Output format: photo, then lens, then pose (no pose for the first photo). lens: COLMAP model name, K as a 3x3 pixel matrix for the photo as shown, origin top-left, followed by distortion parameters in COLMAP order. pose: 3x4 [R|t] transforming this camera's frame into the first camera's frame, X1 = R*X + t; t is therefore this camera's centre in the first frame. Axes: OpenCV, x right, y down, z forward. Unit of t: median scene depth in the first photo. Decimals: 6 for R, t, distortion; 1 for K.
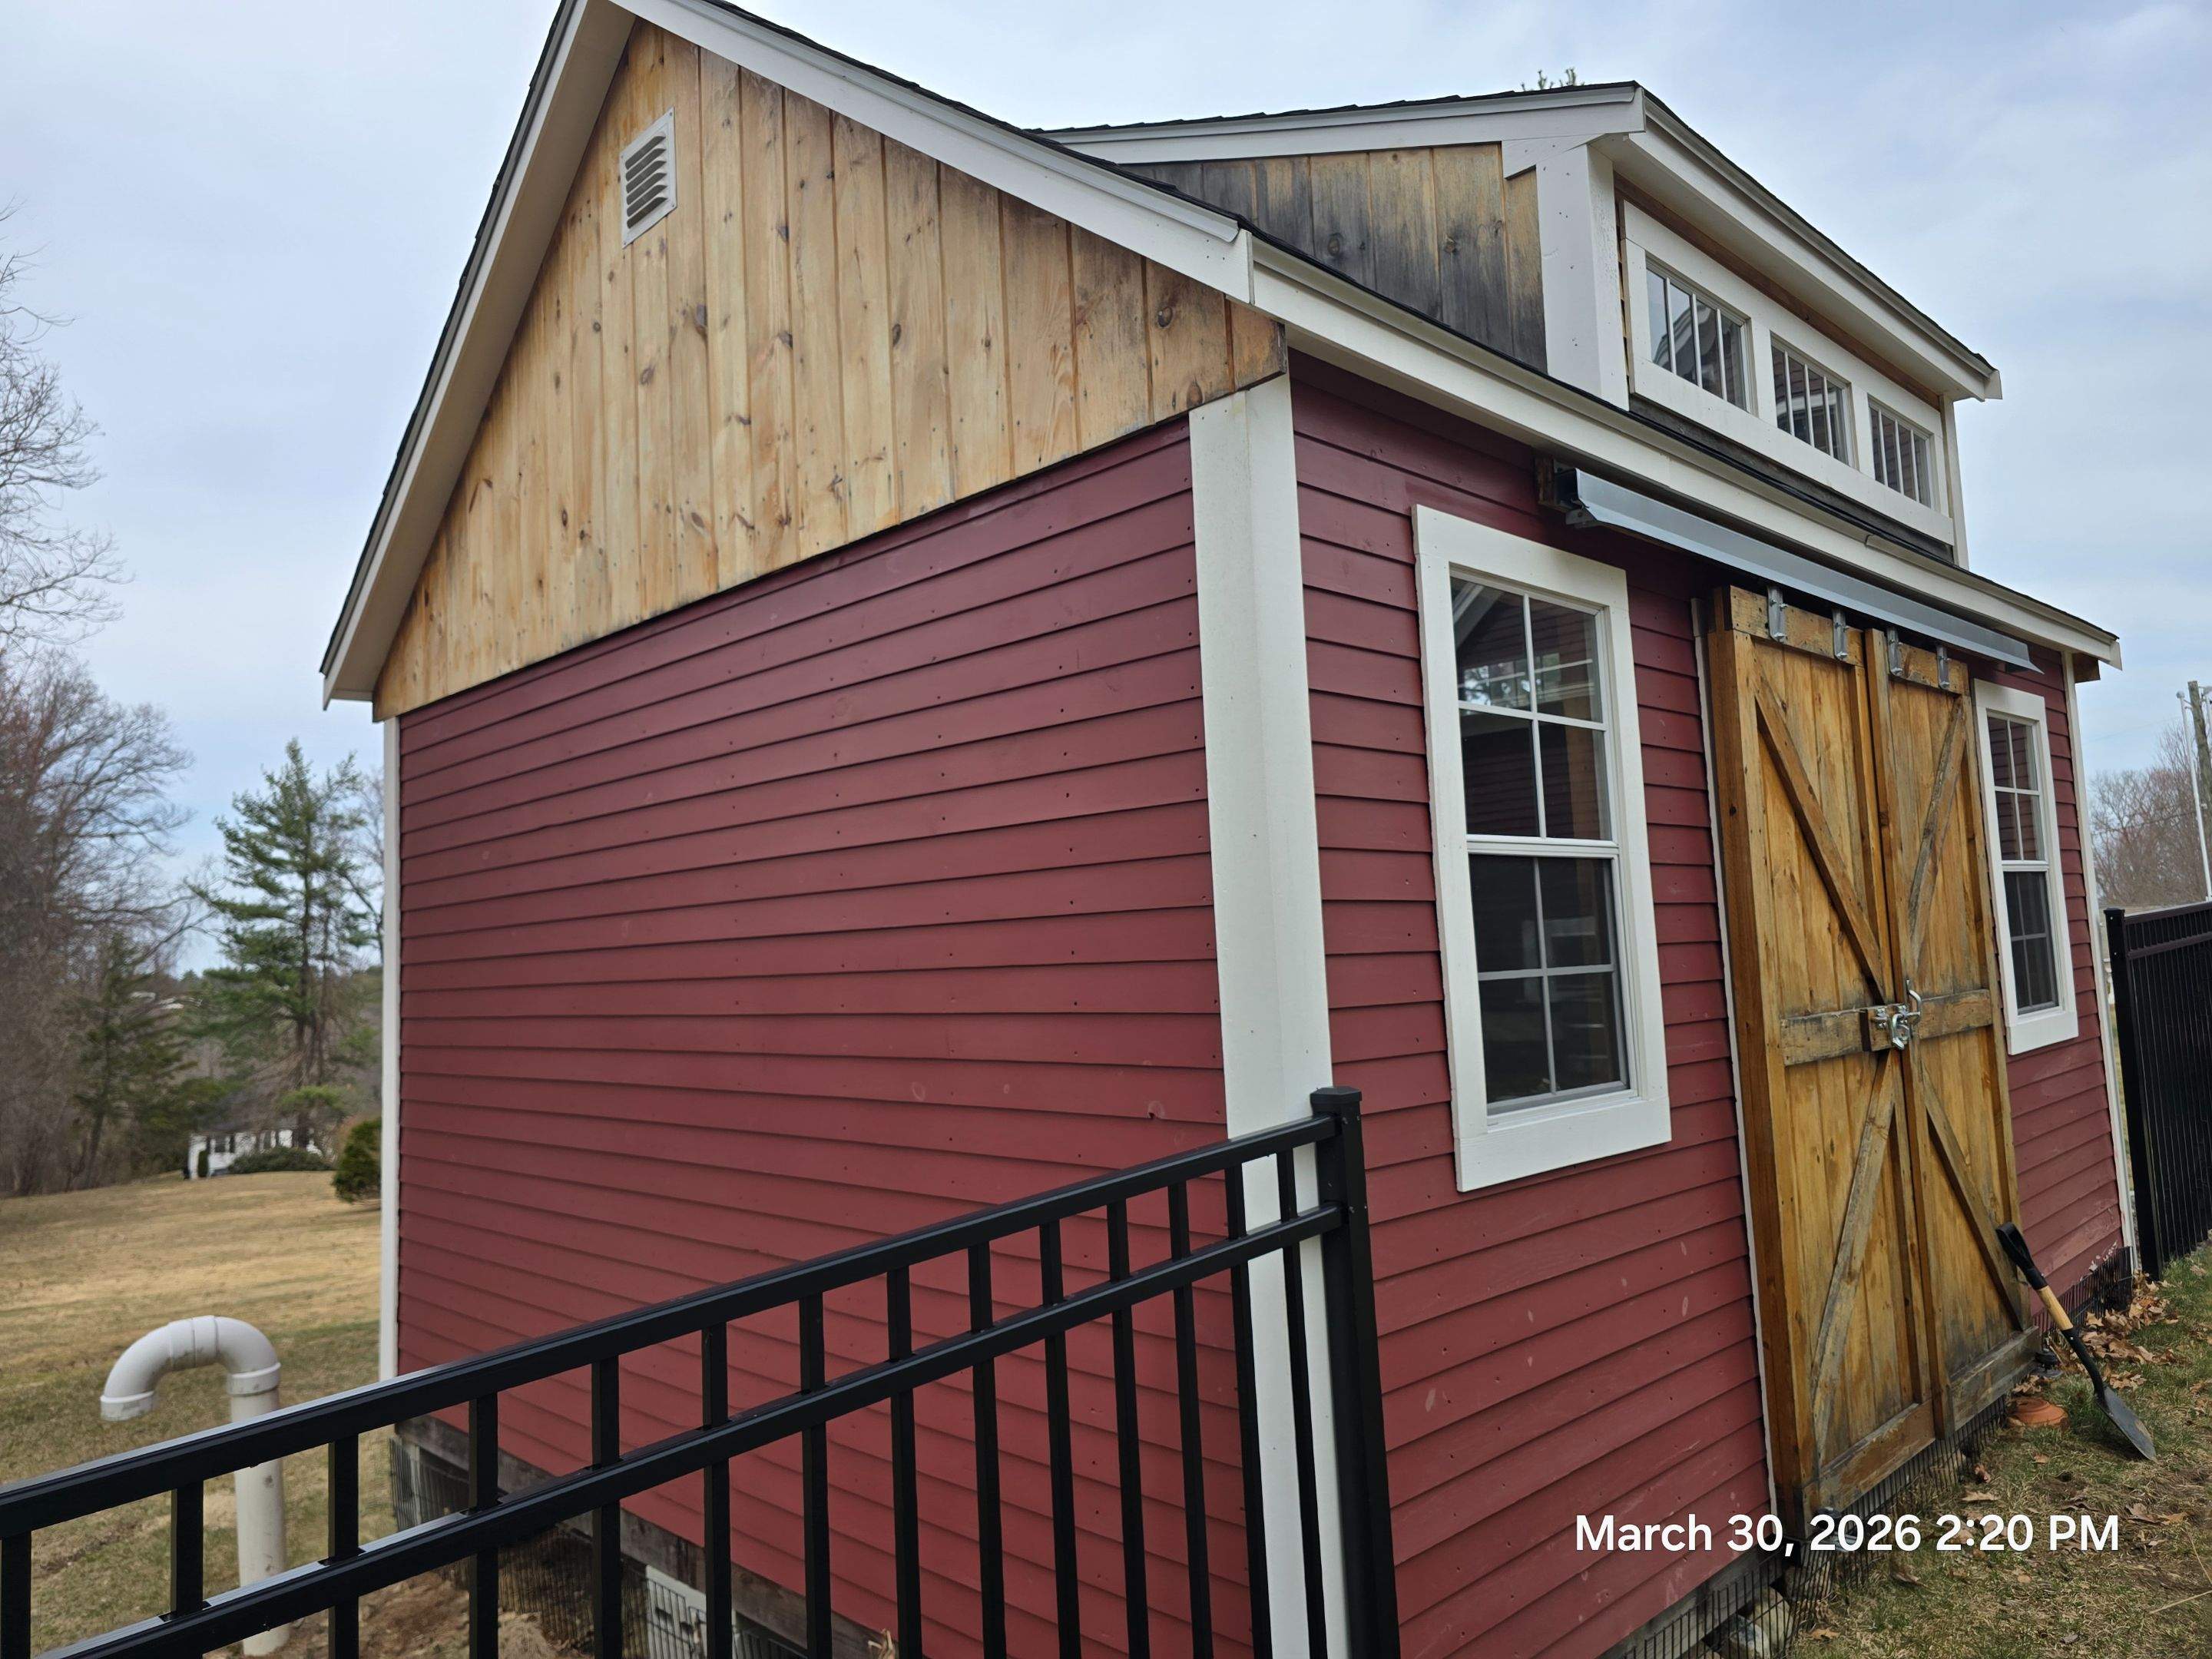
lens RADIAL K [[1527.6, 0, 1097.1], [0, 1527.6, 801.7], [0, 0, 1]] dist [0.058527, -0.059271]
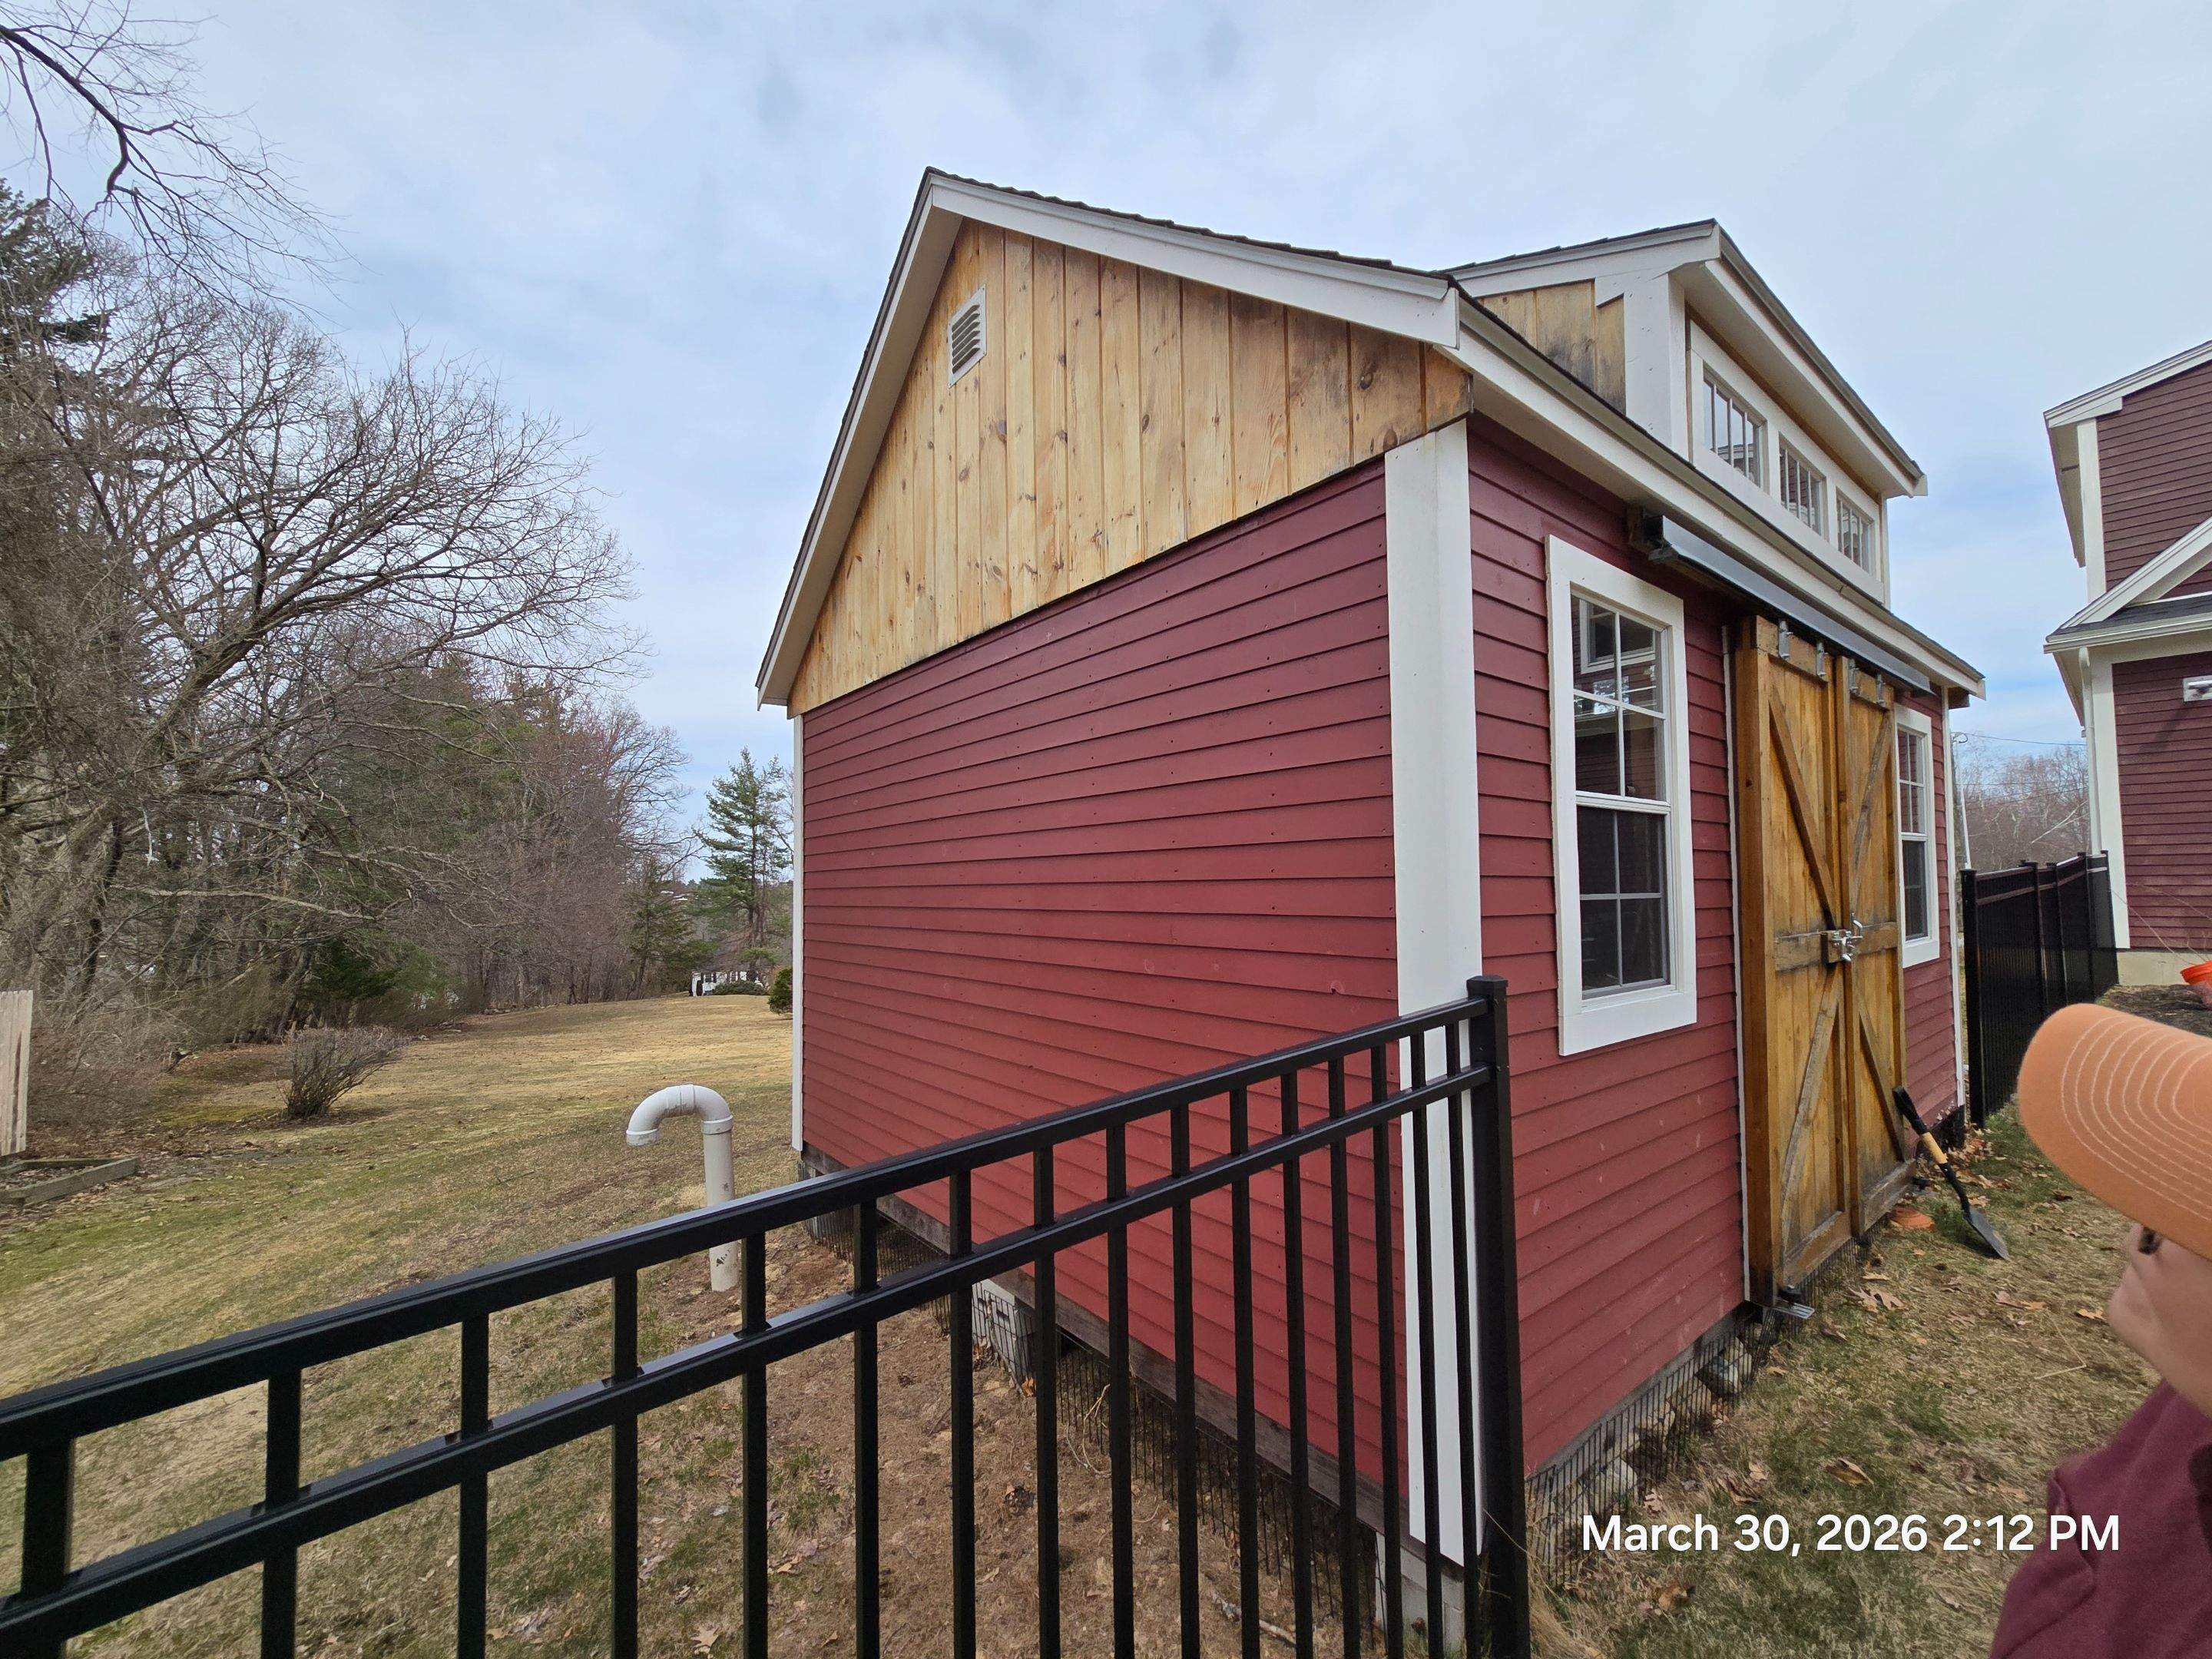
lens RADIAL K [[903.4, 0, 1107.6], [0, 903.4, 852.2], [0, 0, 1]] dist [-0.002342, -0.000107]
pose [[0.994571, 0.027413, -0.100389, -0.063222], [-0.021376, 0.997926, 0.060722, 0.028831], [0.101845, -0.058246, 0.993094, 0.146099]]
